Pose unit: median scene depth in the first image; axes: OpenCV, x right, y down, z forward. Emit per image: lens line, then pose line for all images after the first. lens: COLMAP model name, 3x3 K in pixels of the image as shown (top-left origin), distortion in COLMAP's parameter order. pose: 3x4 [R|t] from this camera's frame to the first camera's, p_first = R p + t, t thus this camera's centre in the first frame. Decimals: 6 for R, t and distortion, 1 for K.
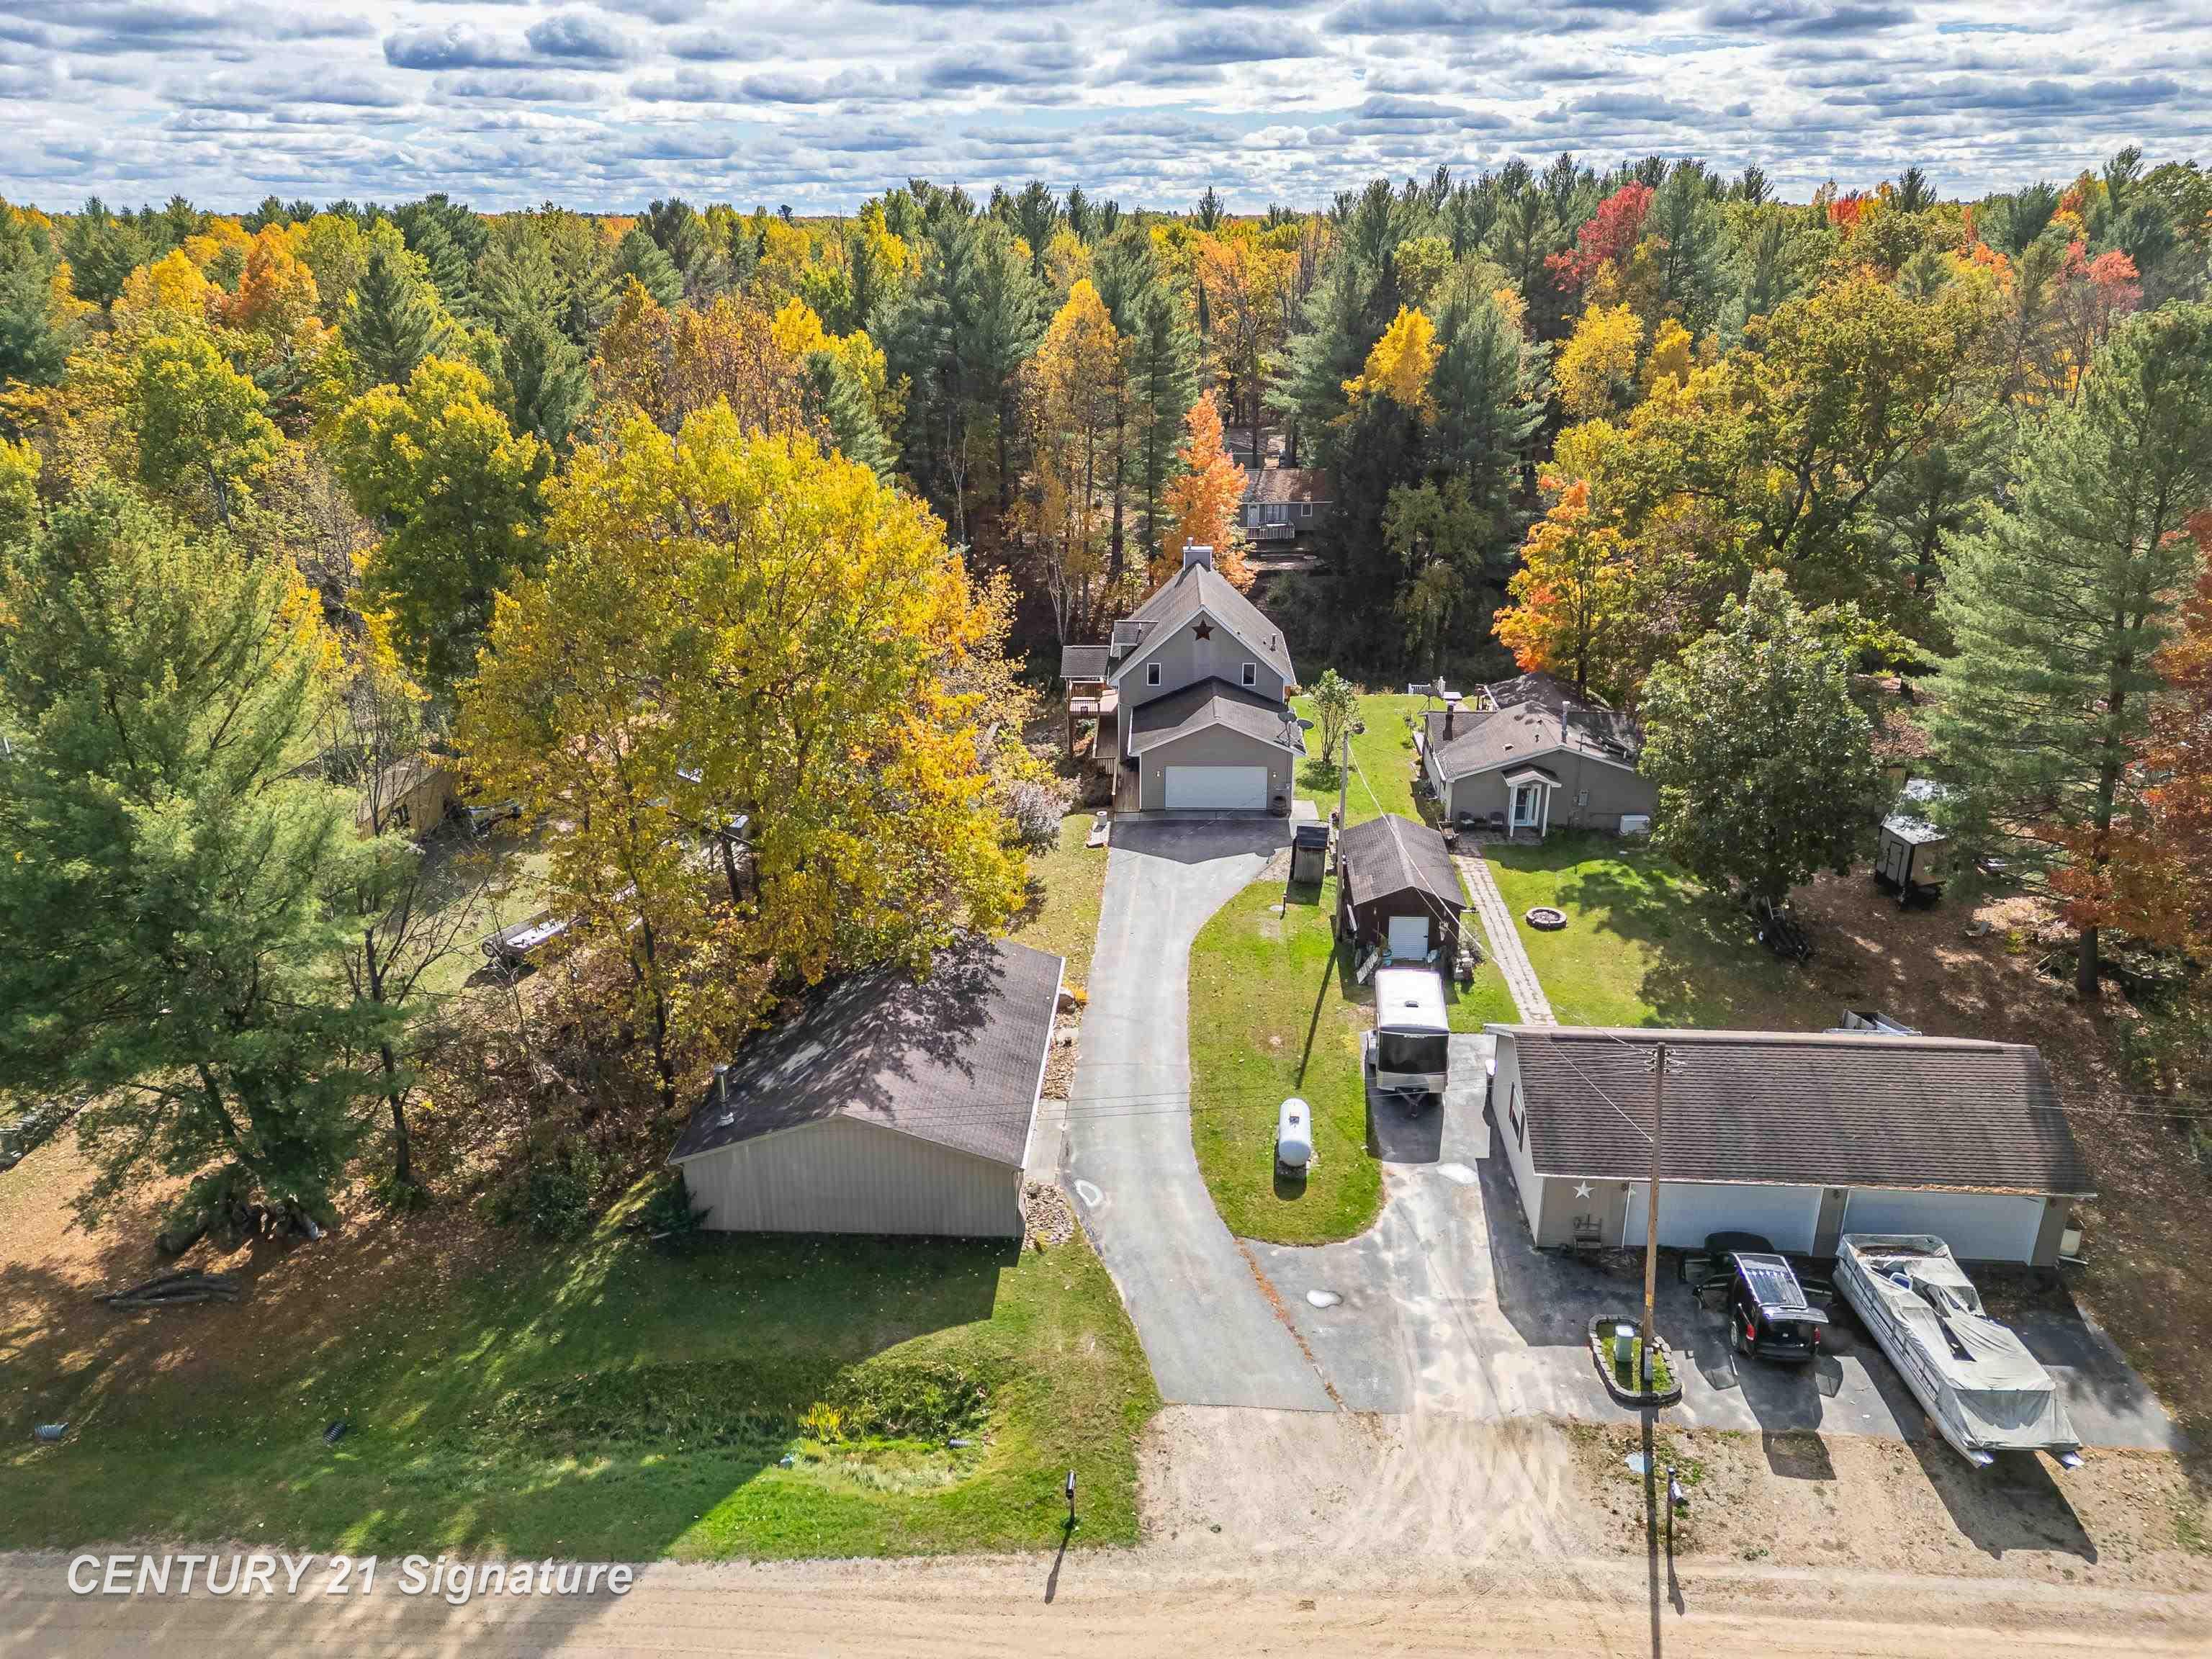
lens RADIAL K [[1534.5, 0, 1118.6], [0, 1534.5, 820.3], [0, 0, 1]] dist [0.073205, -0.065667]
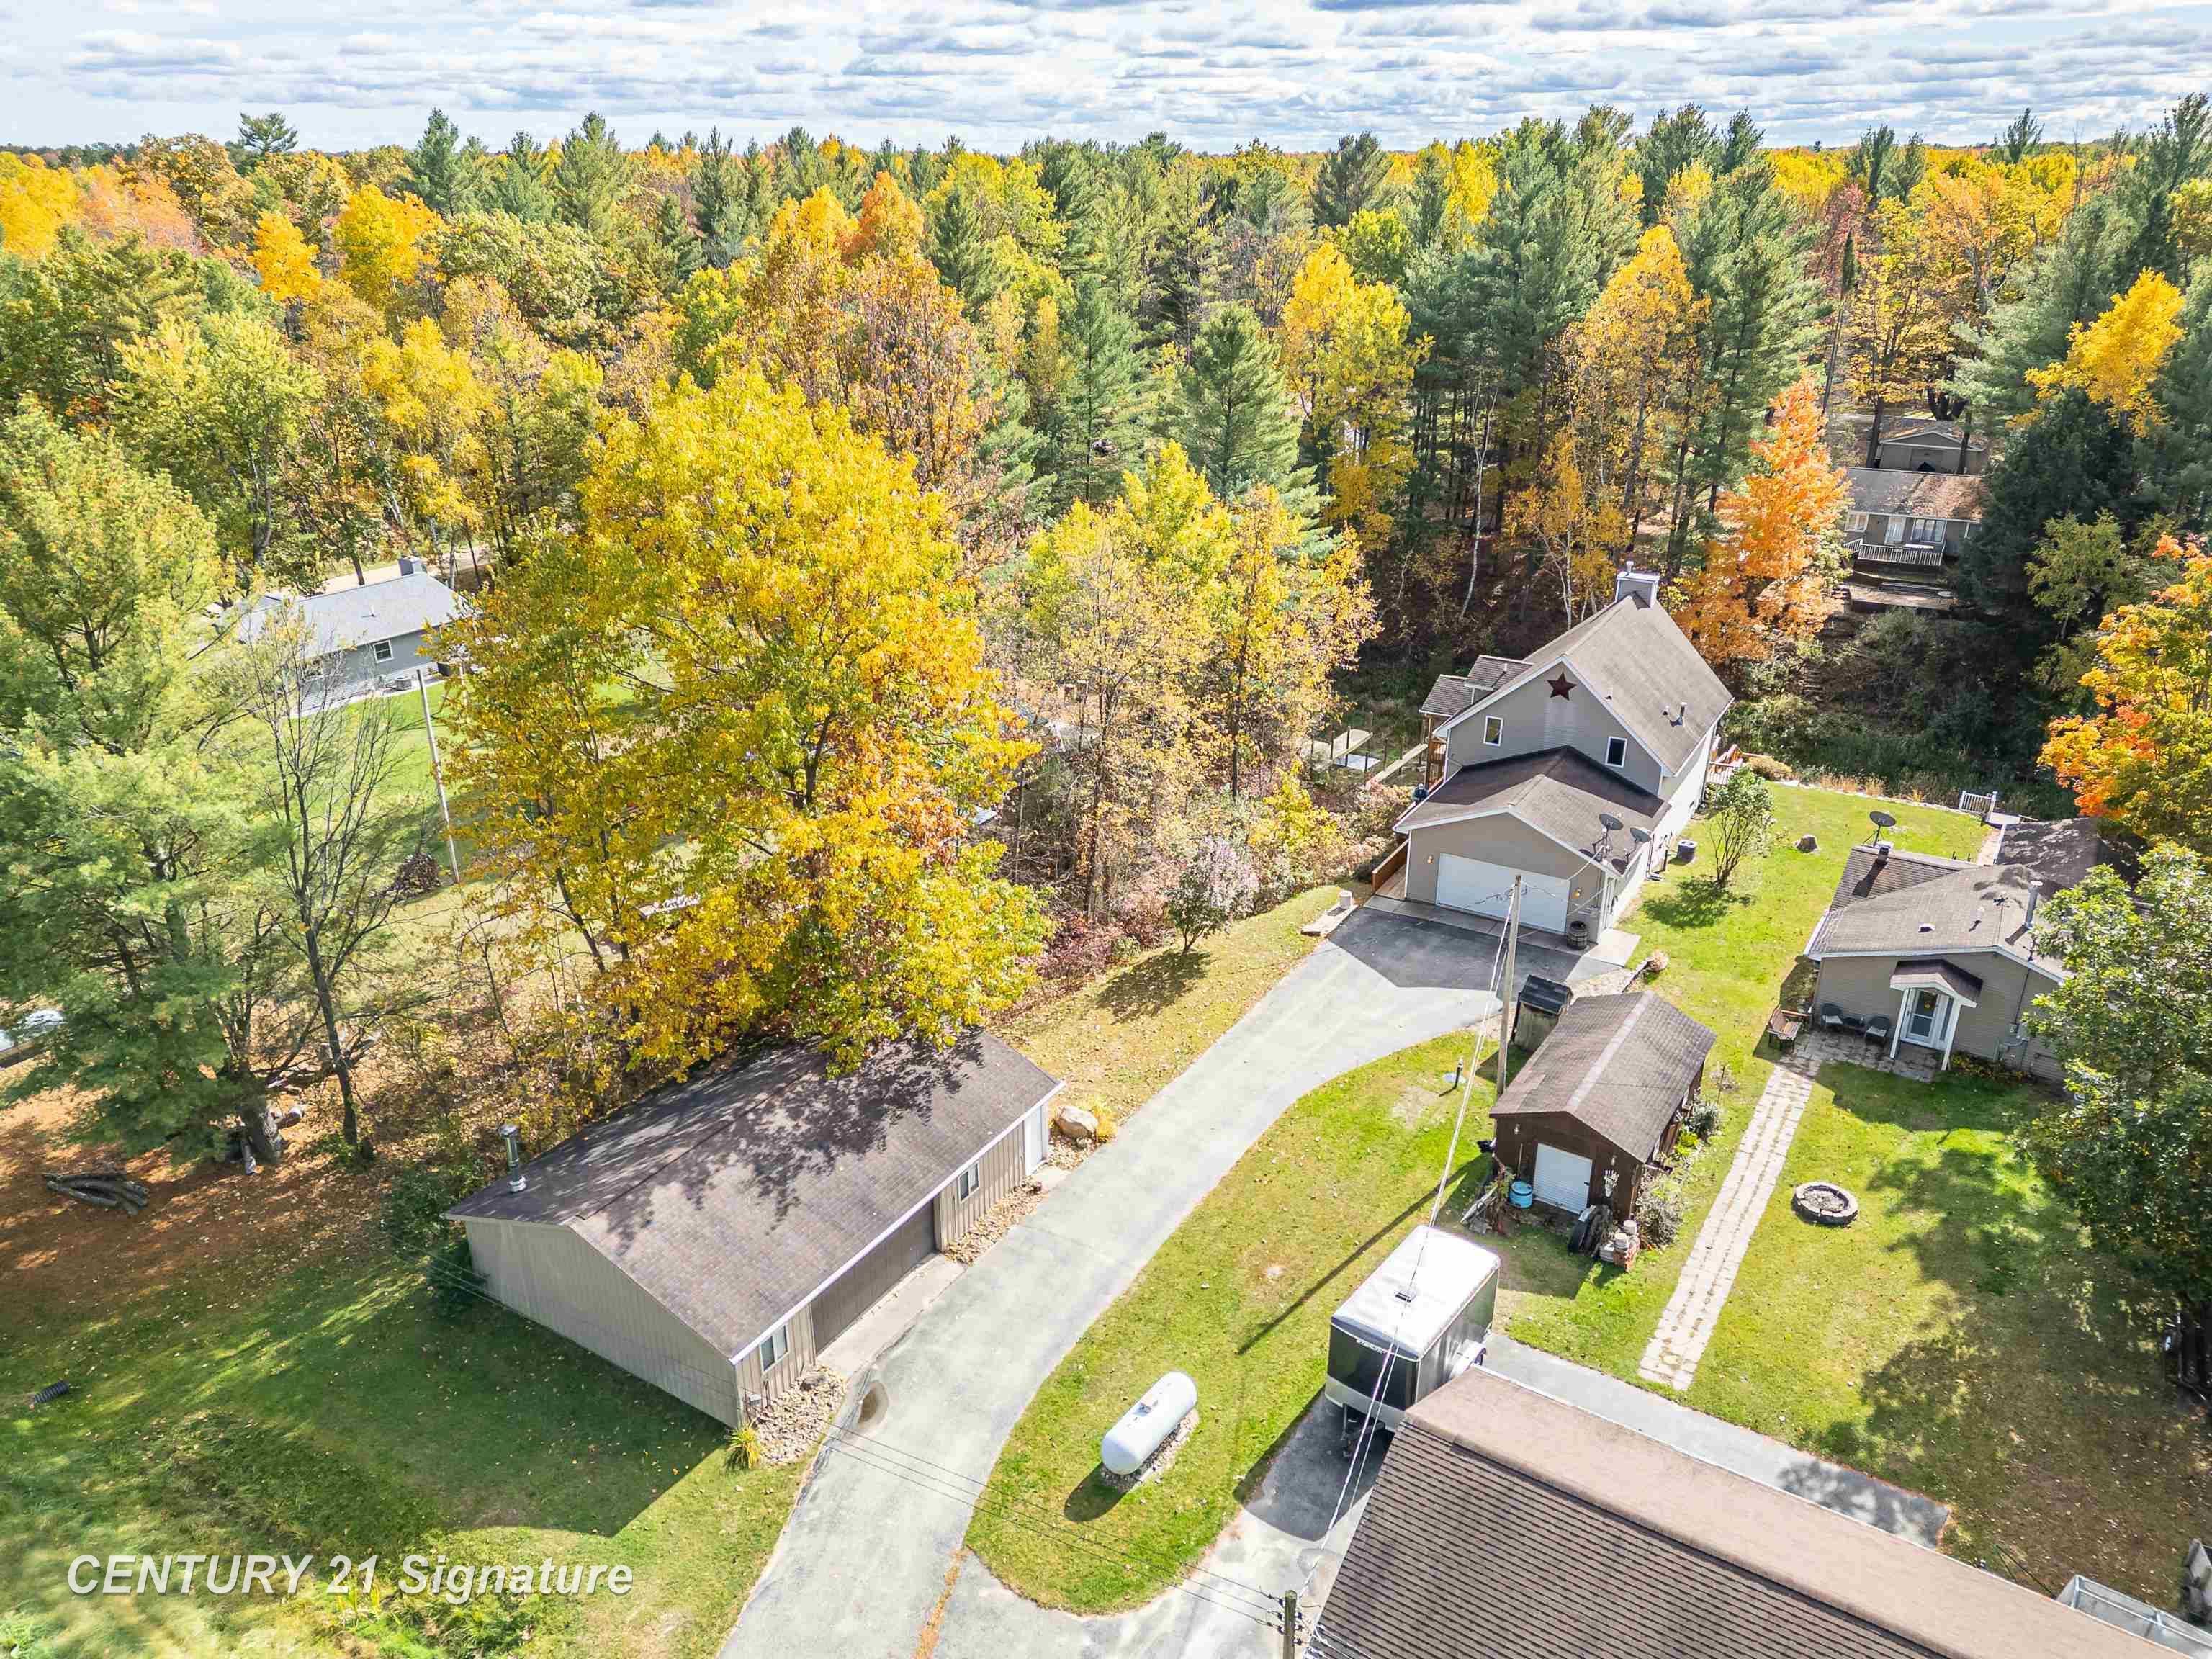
lens RADIAL K [[1534.5, 0, 1118.6], [0, 1534.5, 820.3], [0, 0, 1]] dist [0.073205, -0.065667]
pose [[0.872362, 0.194981, -0.448293, 0.243827], [-0.178815, 0.980738, 0.078595, -0.086137], [0.454983, 0.011598, 0.890424, 0.219163]]
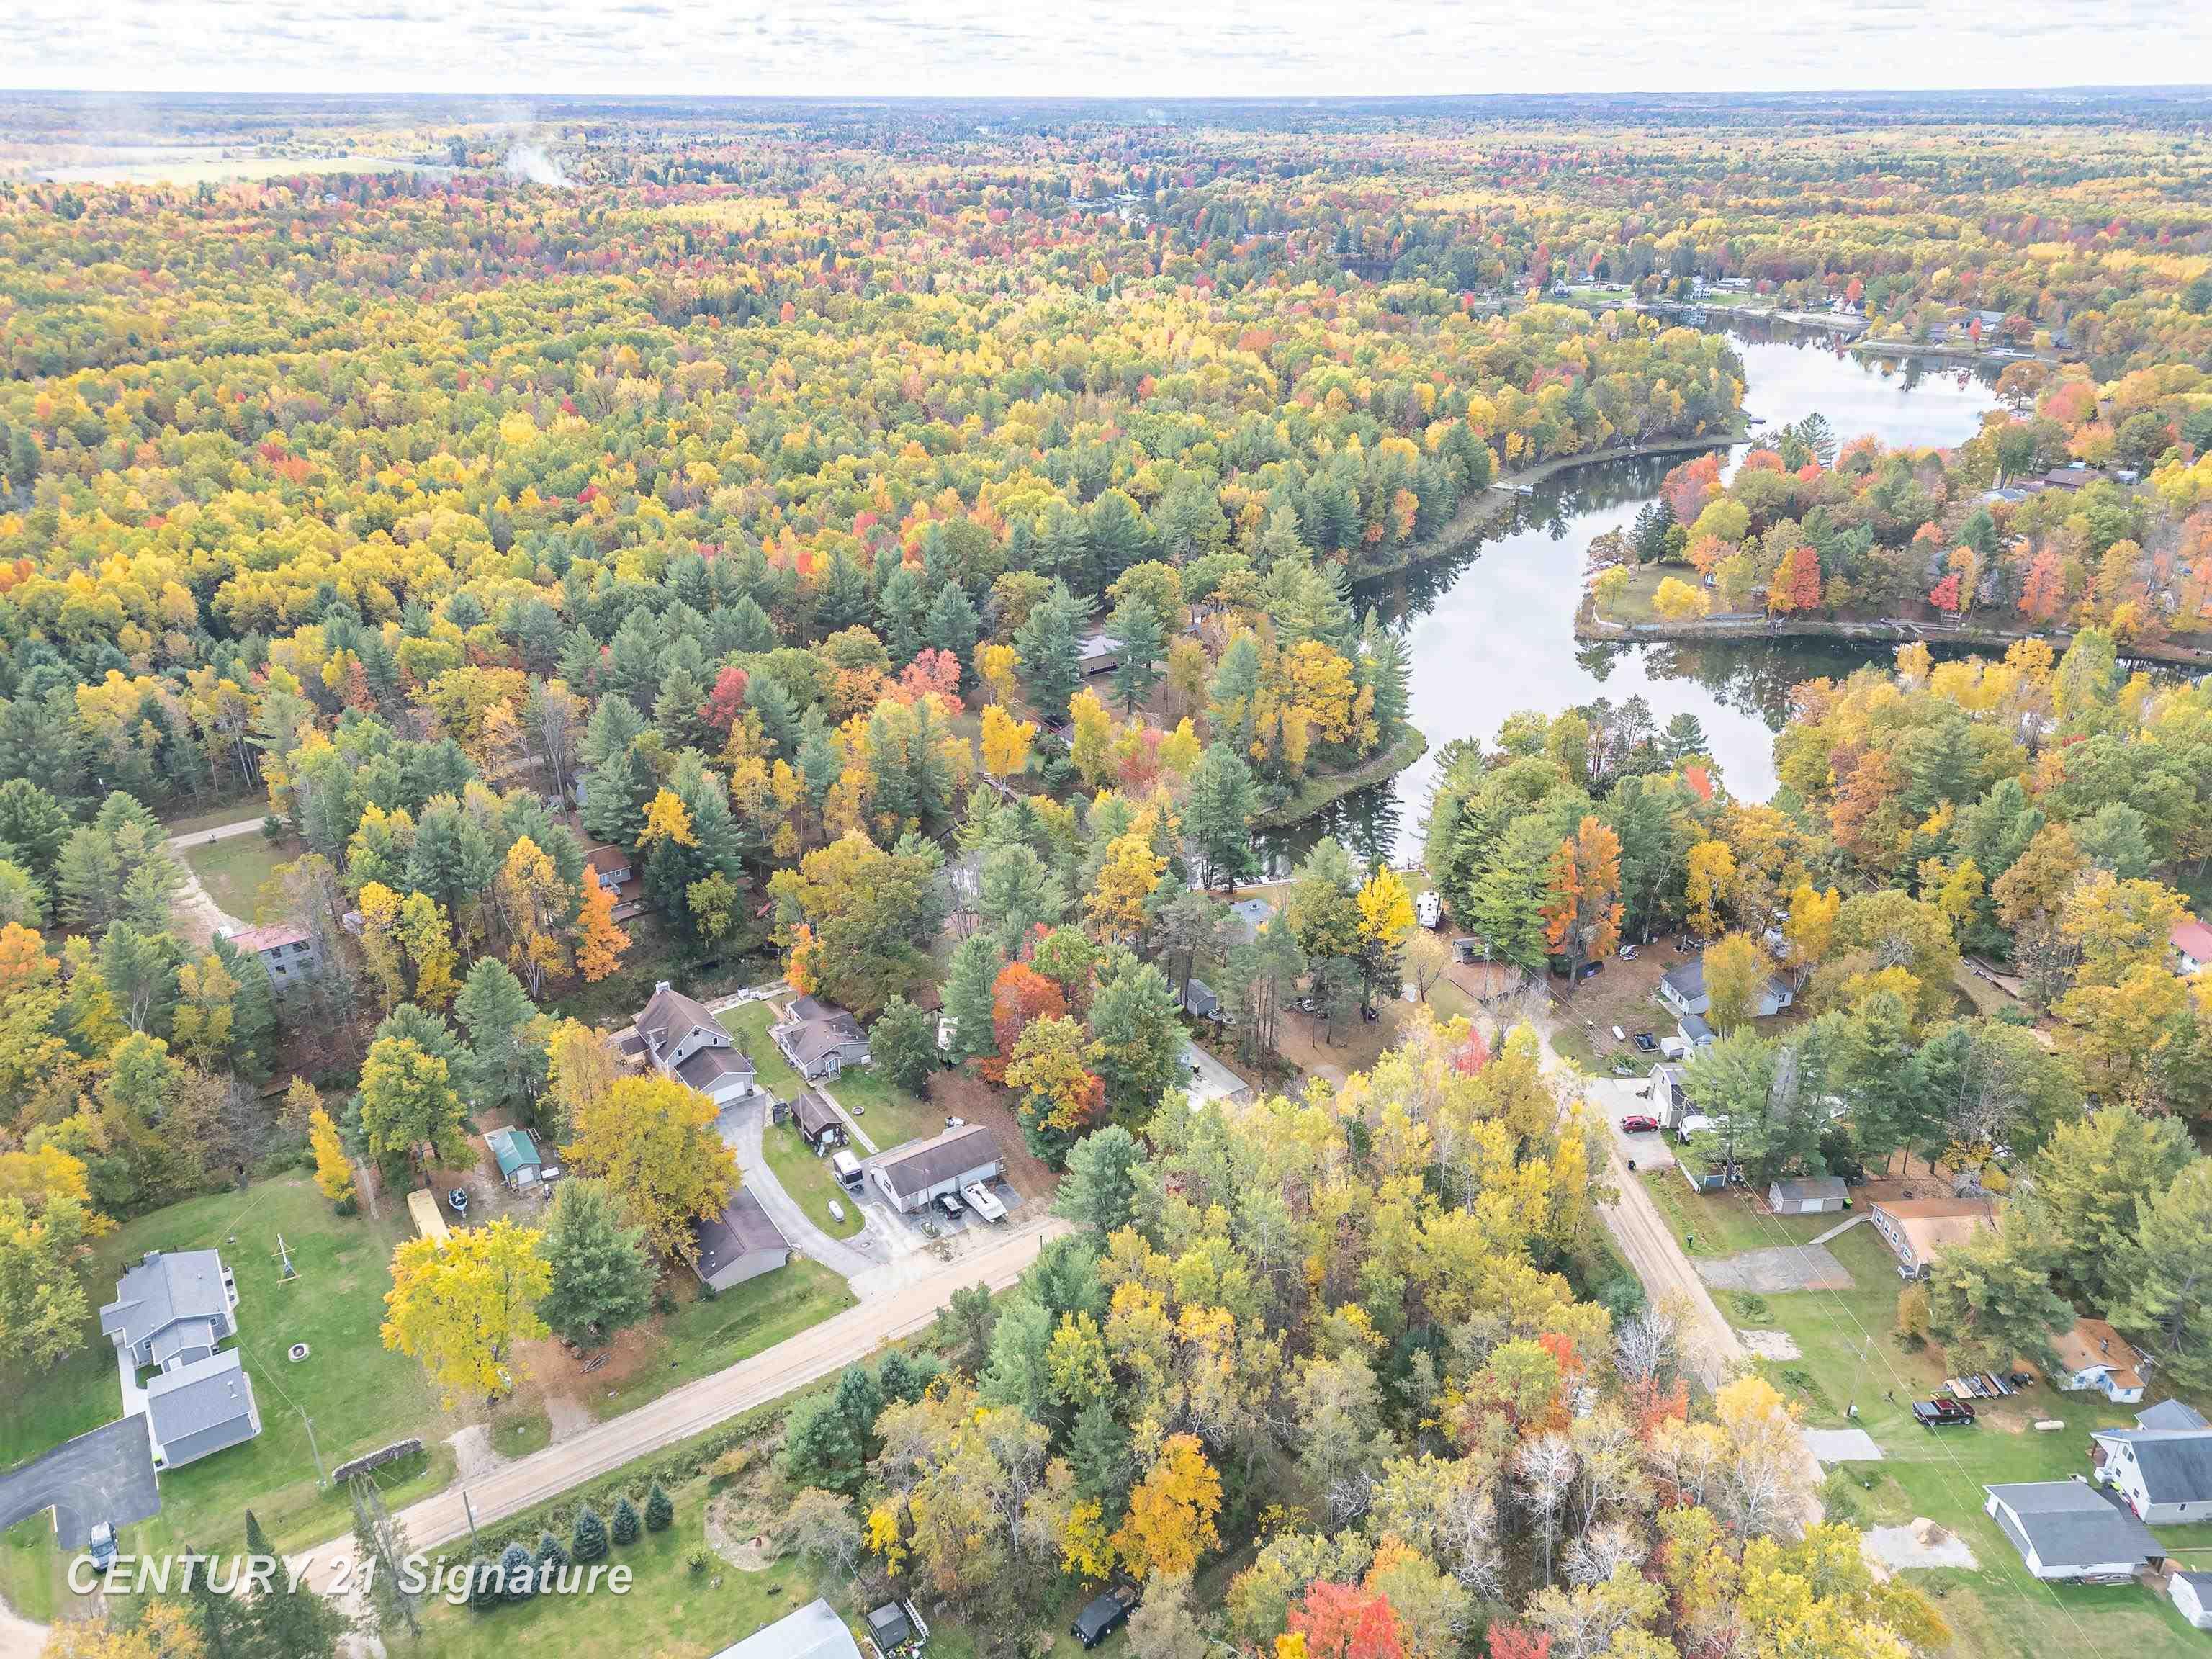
lens RADIAL K [[1534.5, 0, 1118.6], [0, 1534.5, 820.3], [0, 0, 1]] dist [0.073205, -0.065667]
pose [[0.798214, -0.251824, 0.547210, -0.797098], [0.226578, 0.967227, 0.114605, -0.686332], [-0.558137, 0.032507, 0.829112, -1.770106]]
